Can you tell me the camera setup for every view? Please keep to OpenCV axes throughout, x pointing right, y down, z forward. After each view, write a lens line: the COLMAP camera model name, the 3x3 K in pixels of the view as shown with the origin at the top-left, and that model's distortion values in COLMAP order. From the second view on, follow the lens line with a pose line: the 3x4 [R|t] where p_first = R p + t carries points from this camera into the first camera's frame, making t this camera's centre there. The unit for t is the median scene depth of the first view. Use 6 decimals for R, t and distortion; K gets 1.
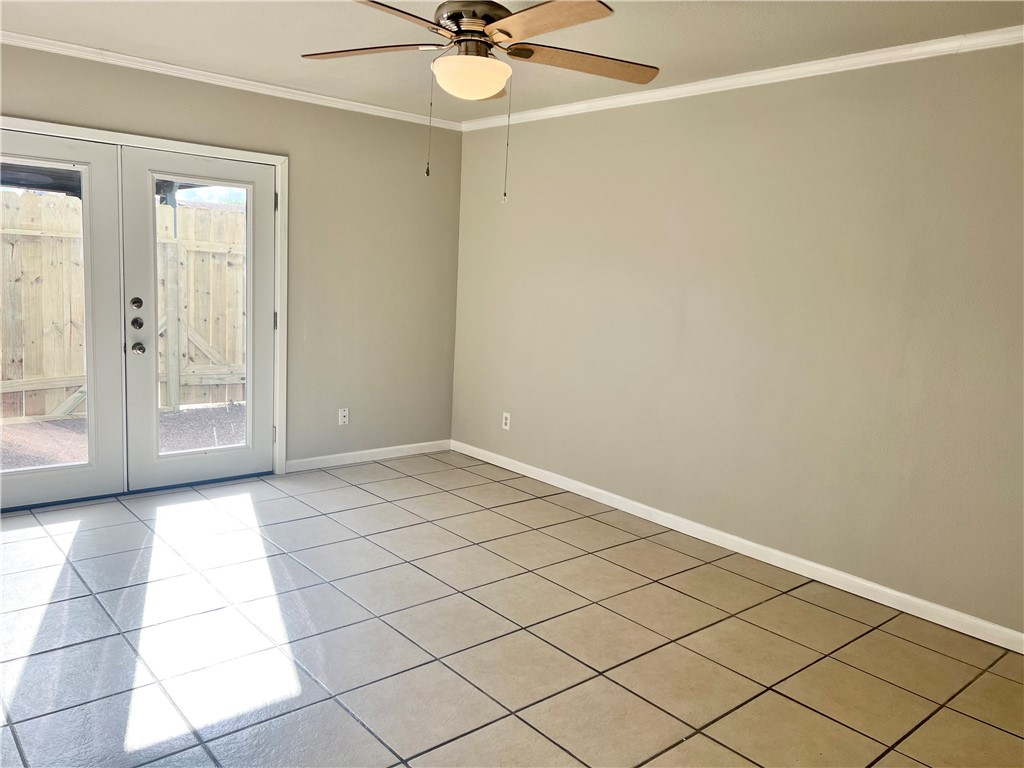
lens RADIAL K [[768.3, 0, 509.2], [0, 768.3, 381.3], [0, 0, 1]] dist [0.054202, -0.041220]
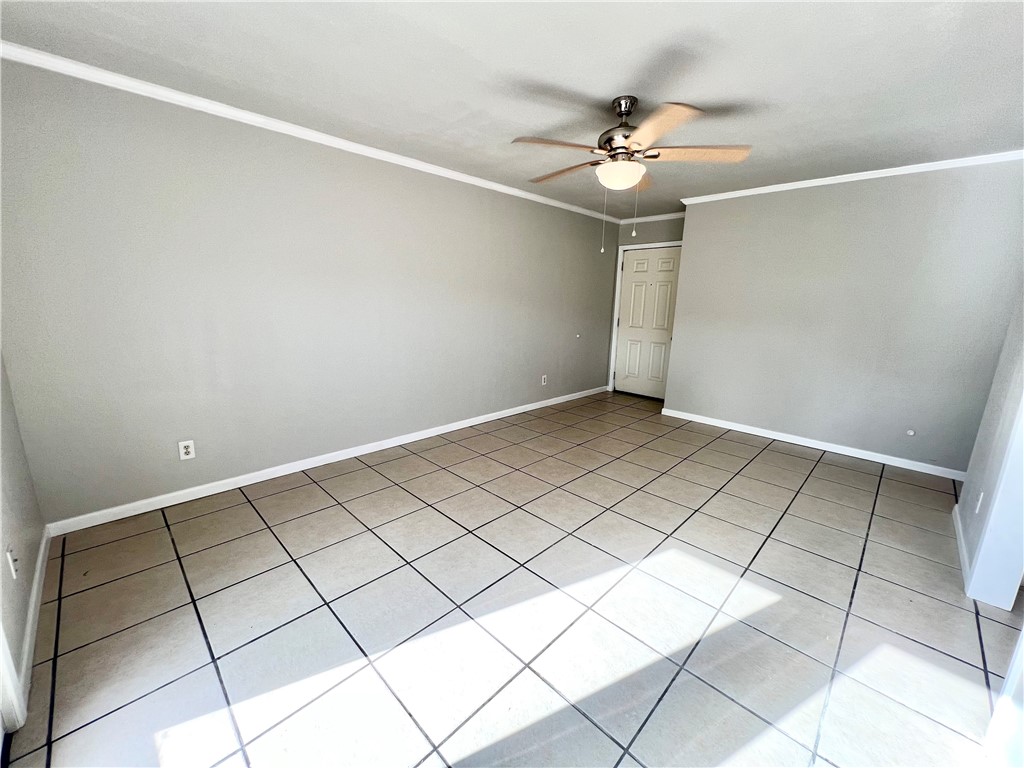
lens RADIAL K [[410.5, 0, 513.5], [0, 410.5, 387.2], [0, 0, 1]] dist [0.010287, 0.000741]
pose [[-0.081546, -0.269577, 0.959520, -0.545941], [0.116560, 0.953540, 0.277803, -0.123052], [-0.989830, 0.134495, -0.046335, 0.724225]]
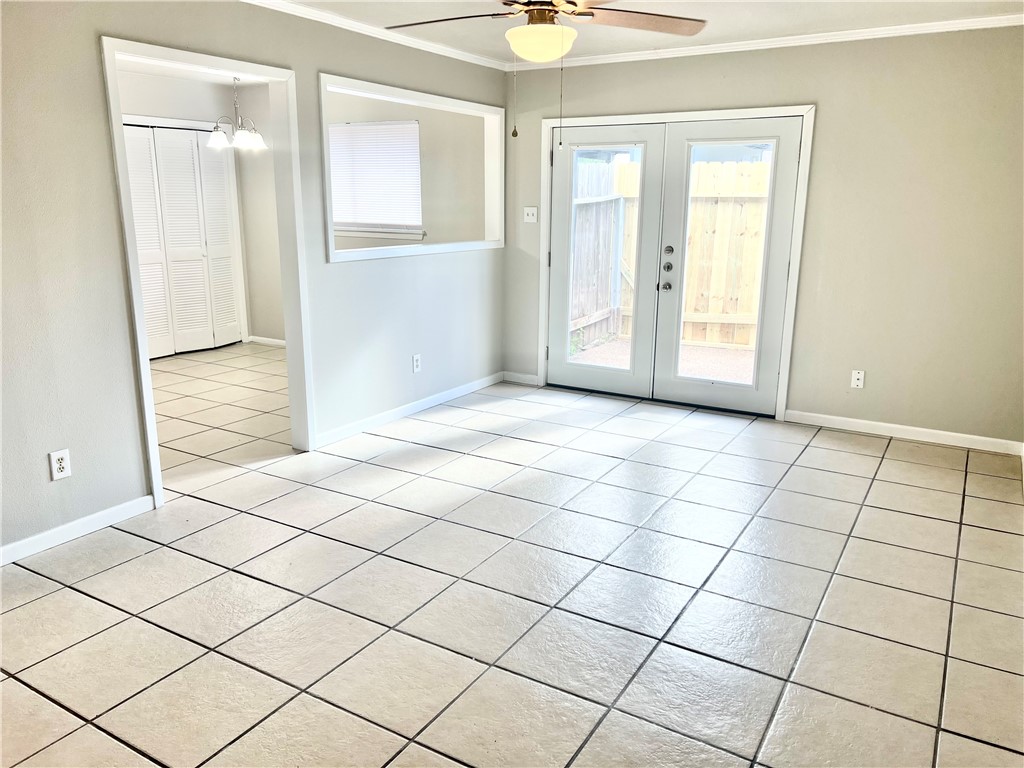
lens RADIAL K [[768.3, 0, 512.5], [0, 768.3, 385.1], [0, 0, 1]] dist [0.054202, -0.041220]
pose [[0.318693, 0.180101, -0.930590, 0.579958], [-0.124968, 0.981196, 0.147099, -0.036504], [0.939584, 0.069414, 0.335207, 0.329479]]
